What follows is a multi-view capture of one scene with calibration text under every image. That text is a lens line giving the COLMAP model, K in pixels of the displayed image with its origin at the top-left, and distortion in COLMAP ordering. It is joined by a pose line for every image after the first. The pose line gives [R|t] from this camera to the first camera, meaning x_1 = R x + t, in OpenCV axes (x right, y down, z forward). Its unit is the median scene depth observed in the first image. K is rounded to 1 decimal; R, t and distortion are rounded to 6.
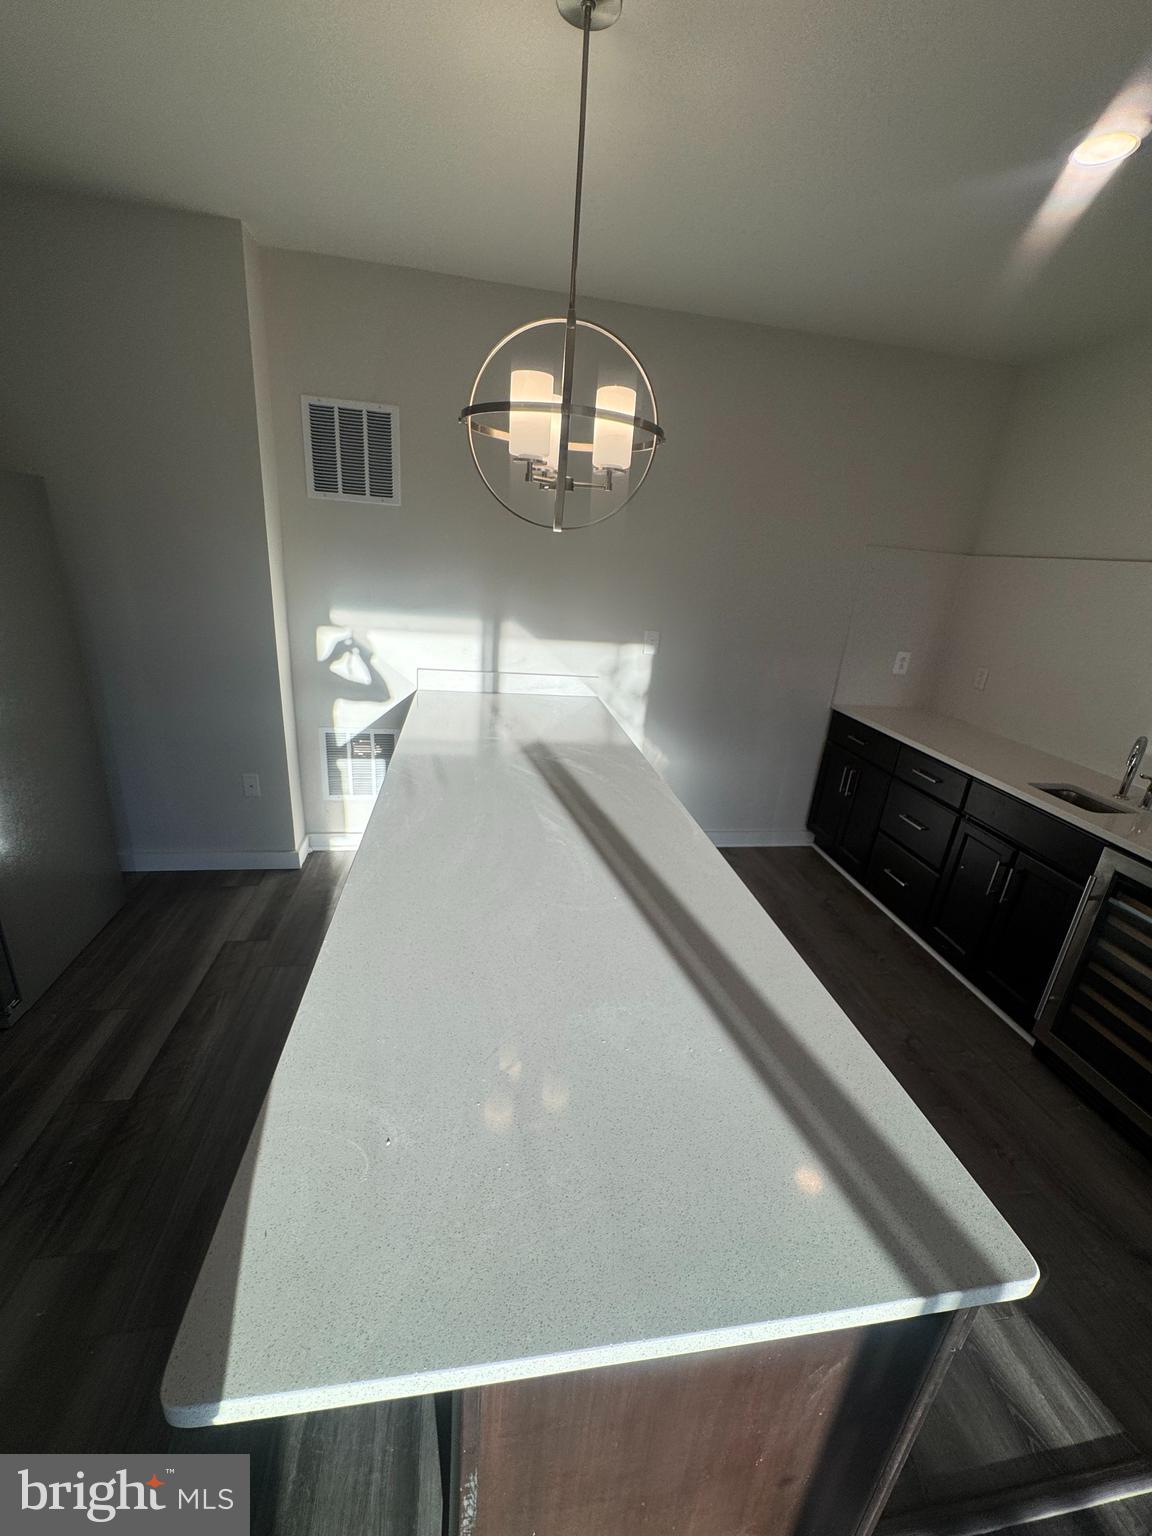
lens RADIAL K [[610.4, 0, 583.0], [0, 610.4, 769.3], [0, 0, 1]] dist [-0.000389, 0.000560]
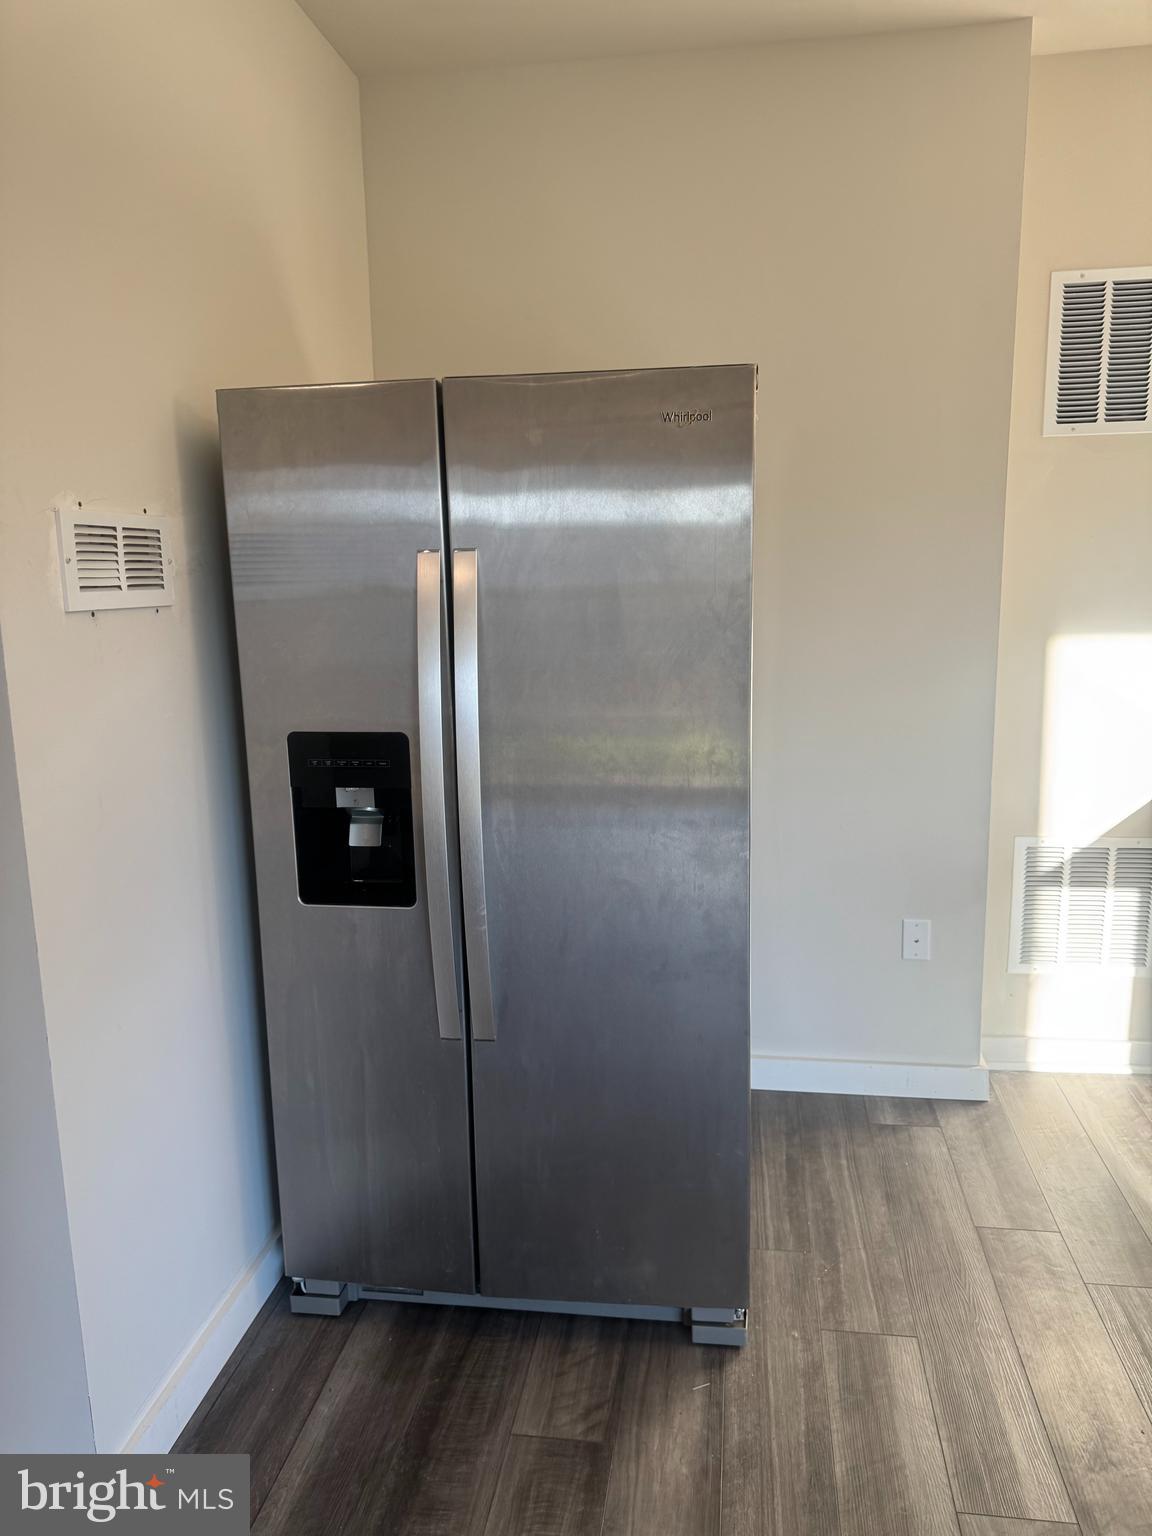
lens RADIAL K [[1080.2, 0, 589.0], [0, 1080.2, 775.4], [0, 0, 1]] dist [0.059825, -0.063011]
pose [[0.945966, -0.044578, -0.321186, -0.557208], [-0.012842, 0.984578, -0.174474, 0.062728], [0.324010, 0.169171, 0.930805, -0.059418]]
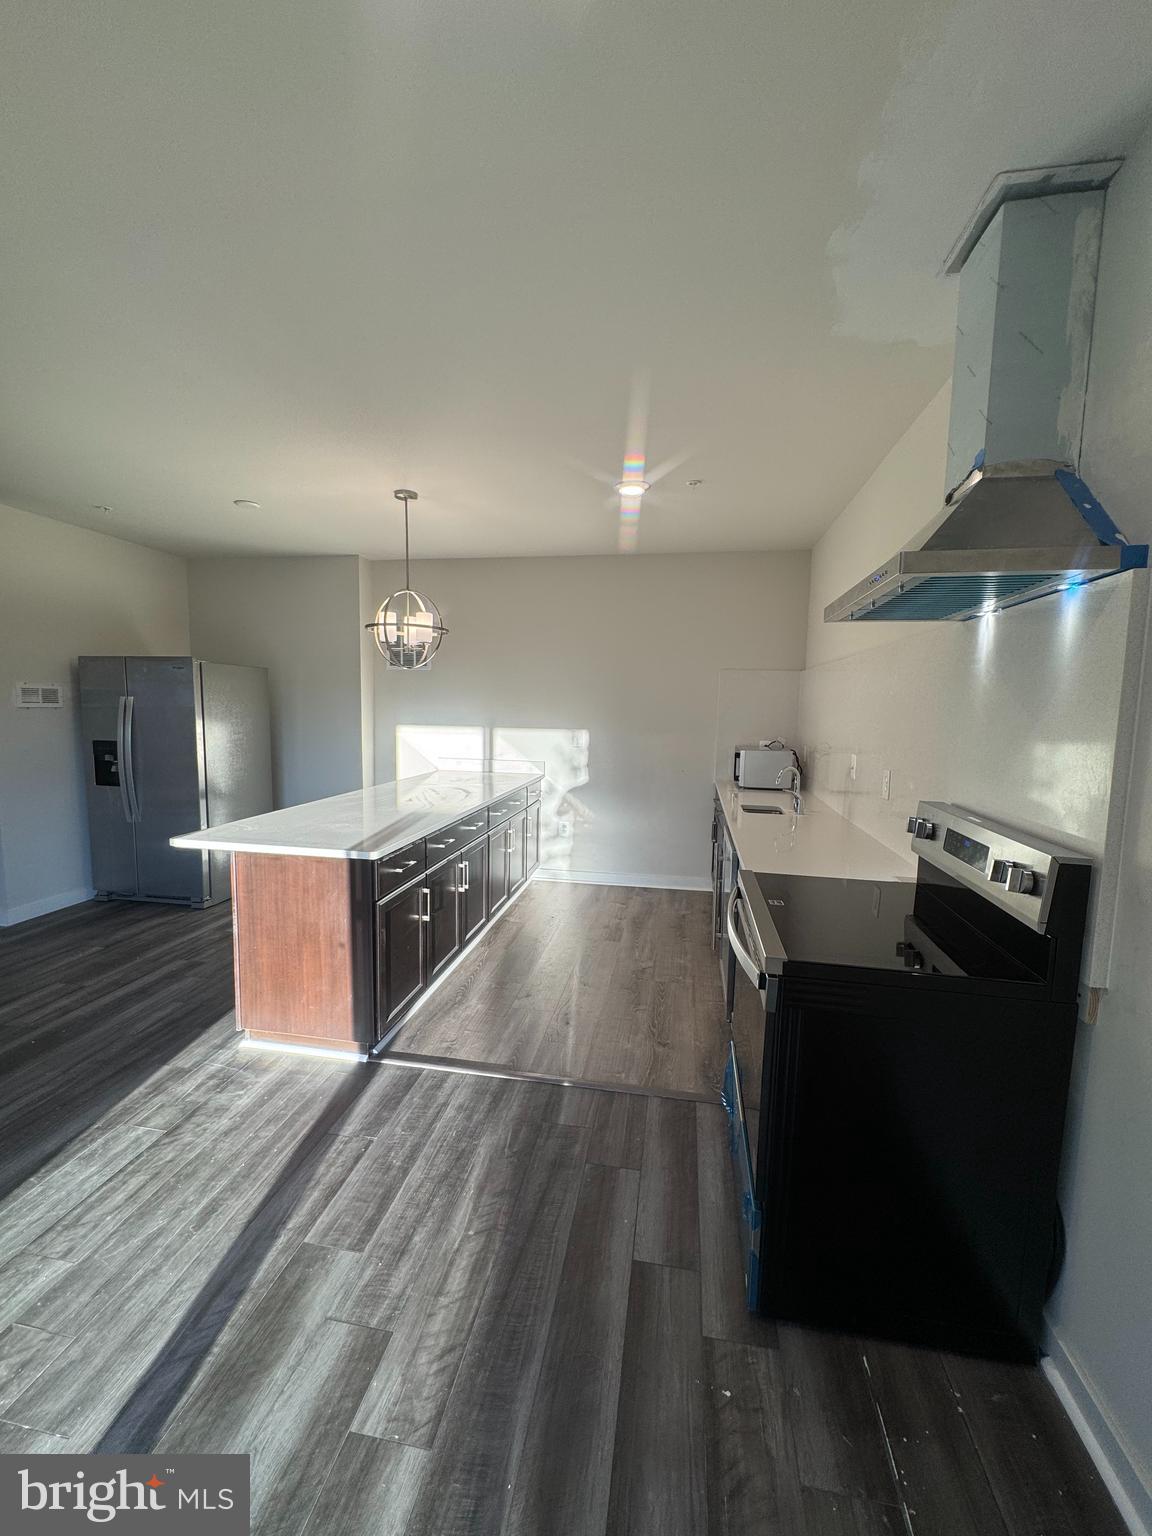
lens RADIAL K [[610.4, 0, 583.0], [0, 610.4, 770.2], [0, 0, 1]] dist [-0.000389, 0.000560]
pose [[0.941546, -0.025194, -0.335941, 0.789259], [-0.061832, 0.967336, -0.245842, 0.305324], [0.331162, 0.252243, 0.909233, -0.472678]]
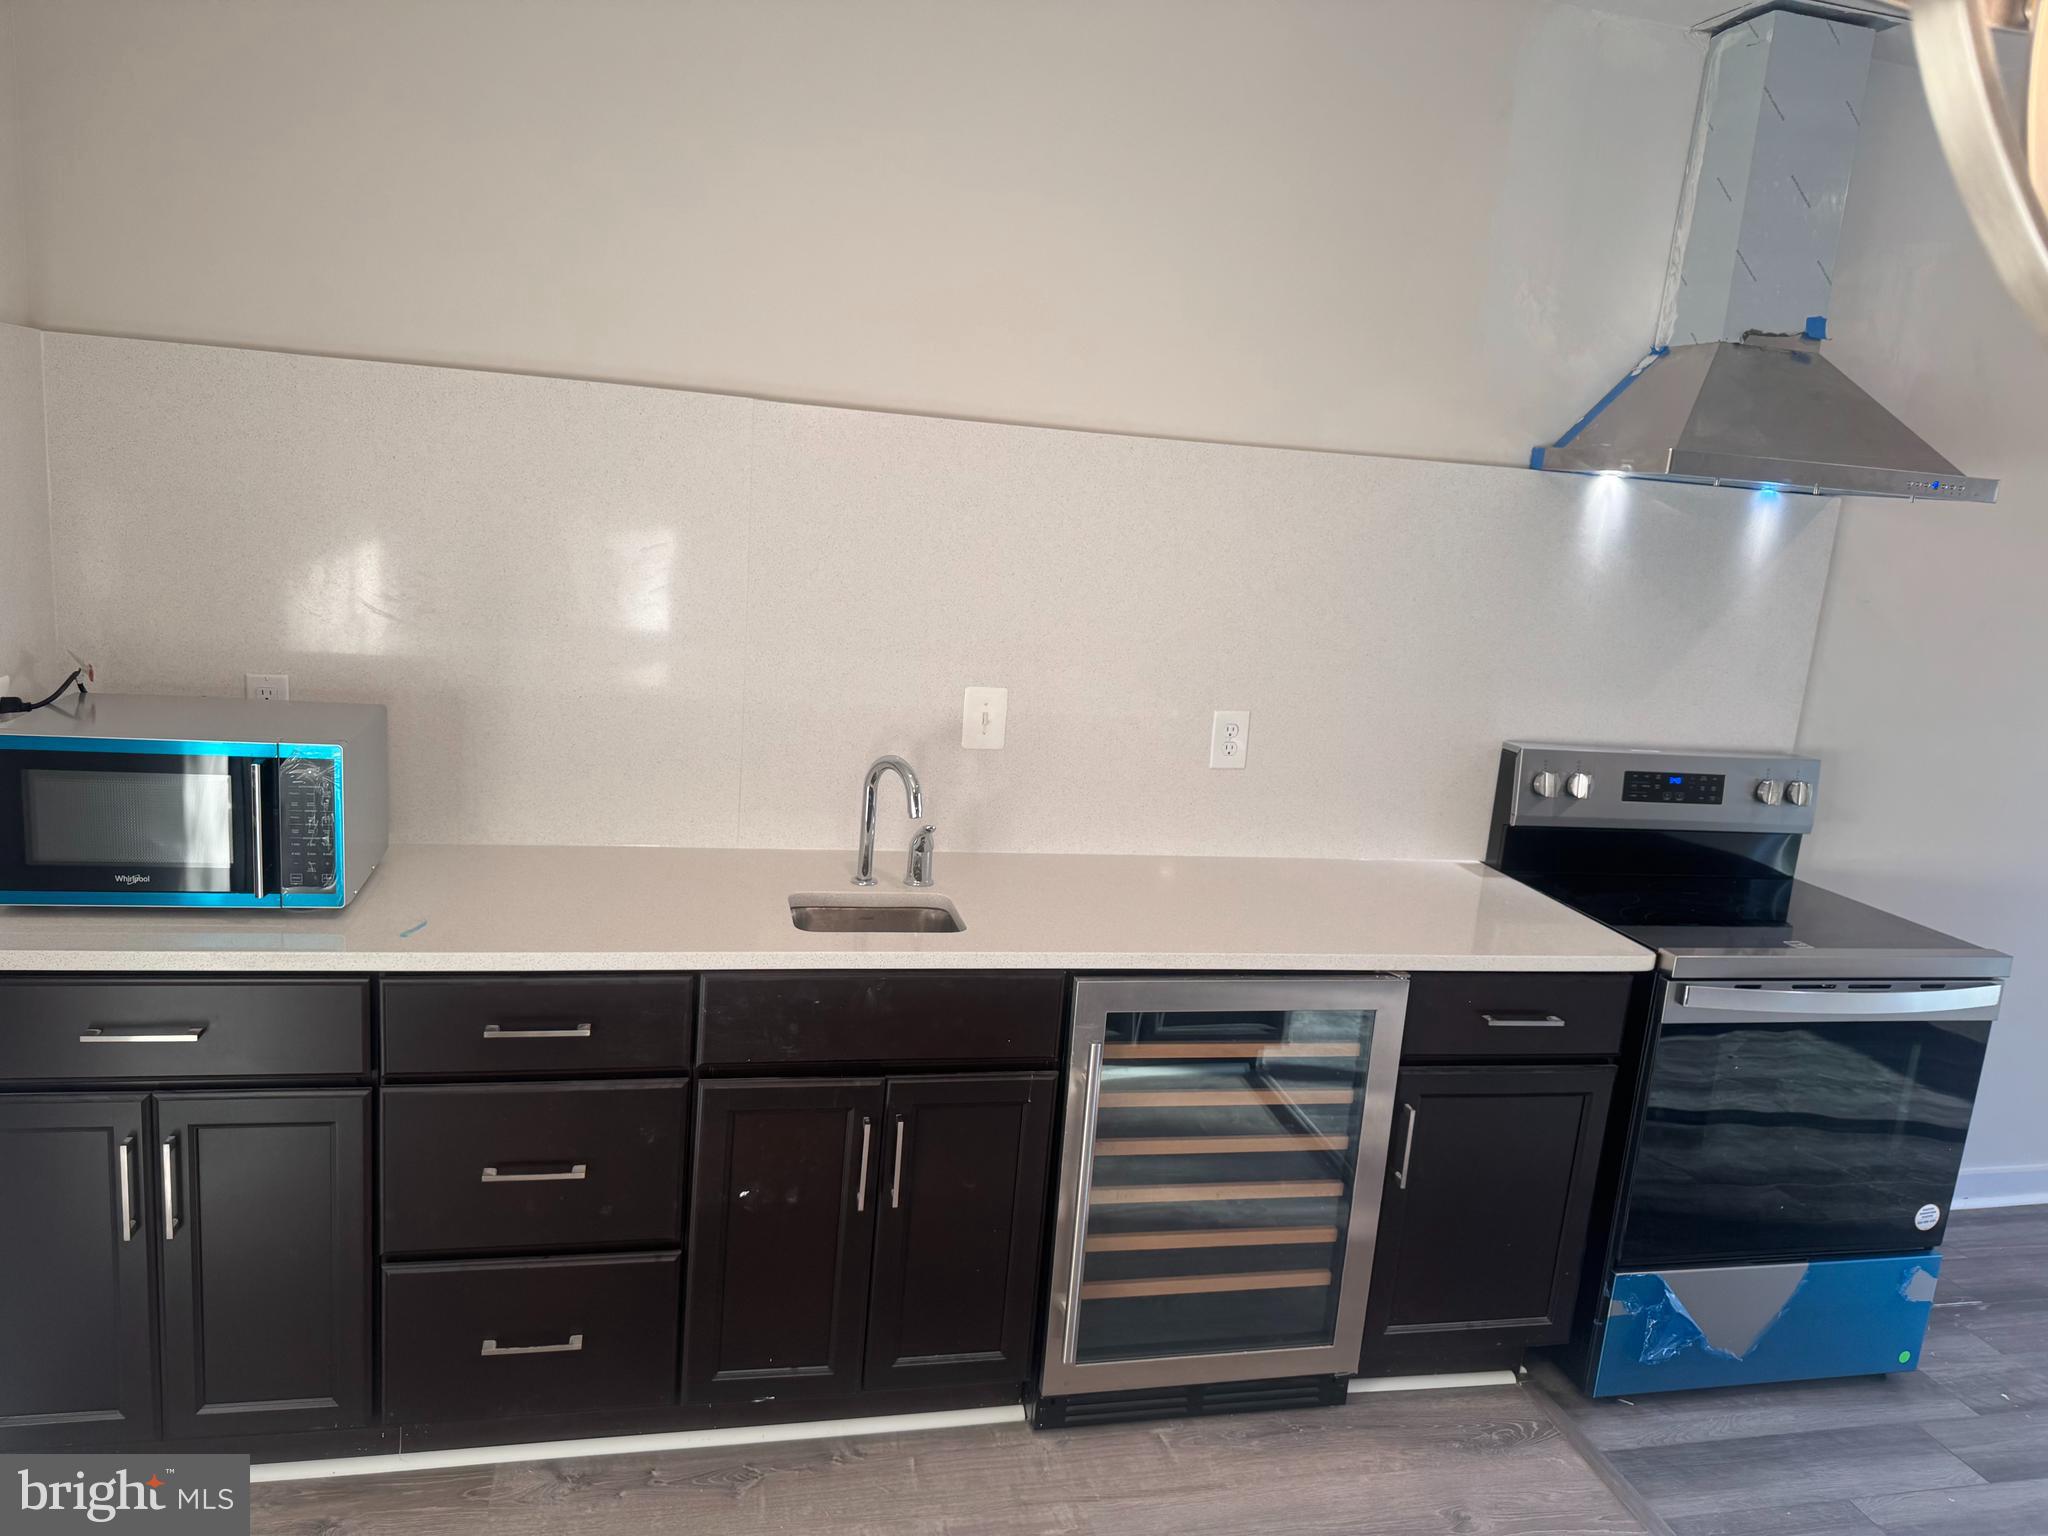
lens RADIAL K [[1440.2, 0, 1039.3], [0, 1440.2, 795.6], [0, 0, 1]] dist [0.059825, -0.063011]
pose [[-0.065329, -0.281425, 0.957357, -0.181745], [0.259998, 0.921467, 0.288617, -0.274785], [-0.963397, 0.267765, 0.012972, 0.735317]]
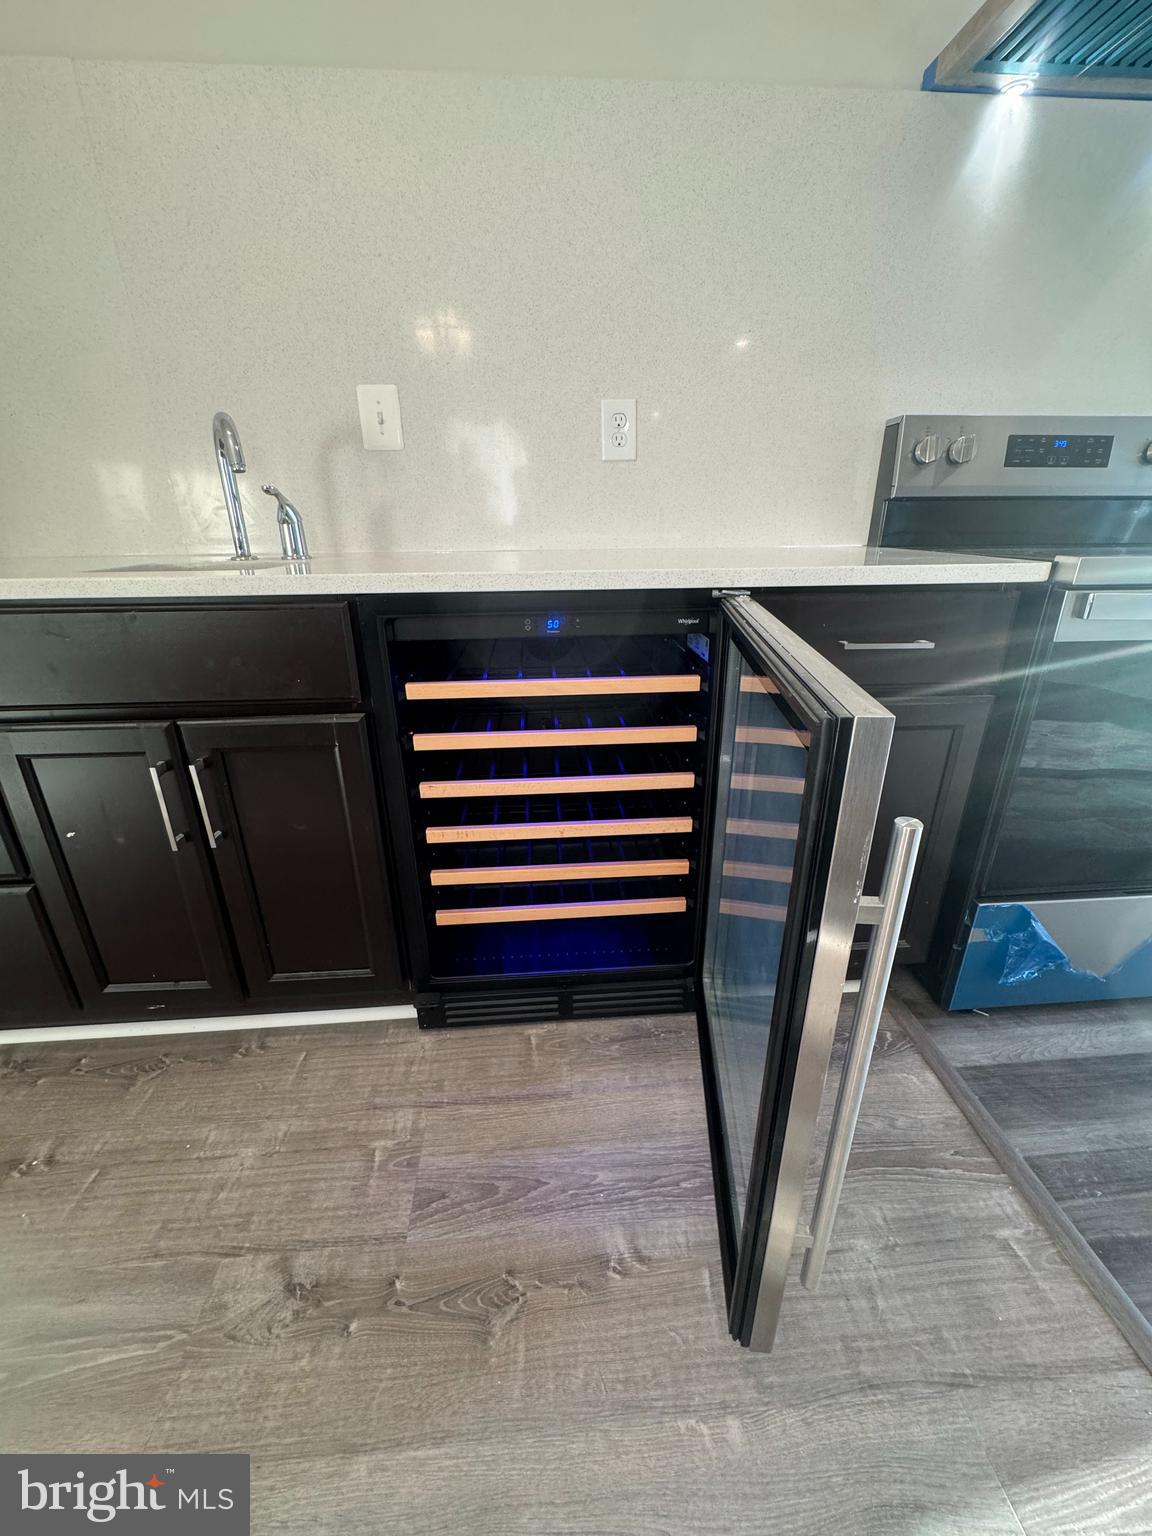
lens RADIAL K [[610.4, 0, 581.3], [0, 610.4, 764.8], [0, 0, 1]] dist [-0.000389, 0.000560]
pose [[0.092741, -0.436438, 0.894942, 0.311439], [0.355891, 0.853969, 0.379577, 0.089045], [-0.929914, 0.283300, 0.234522, 0.579695]]
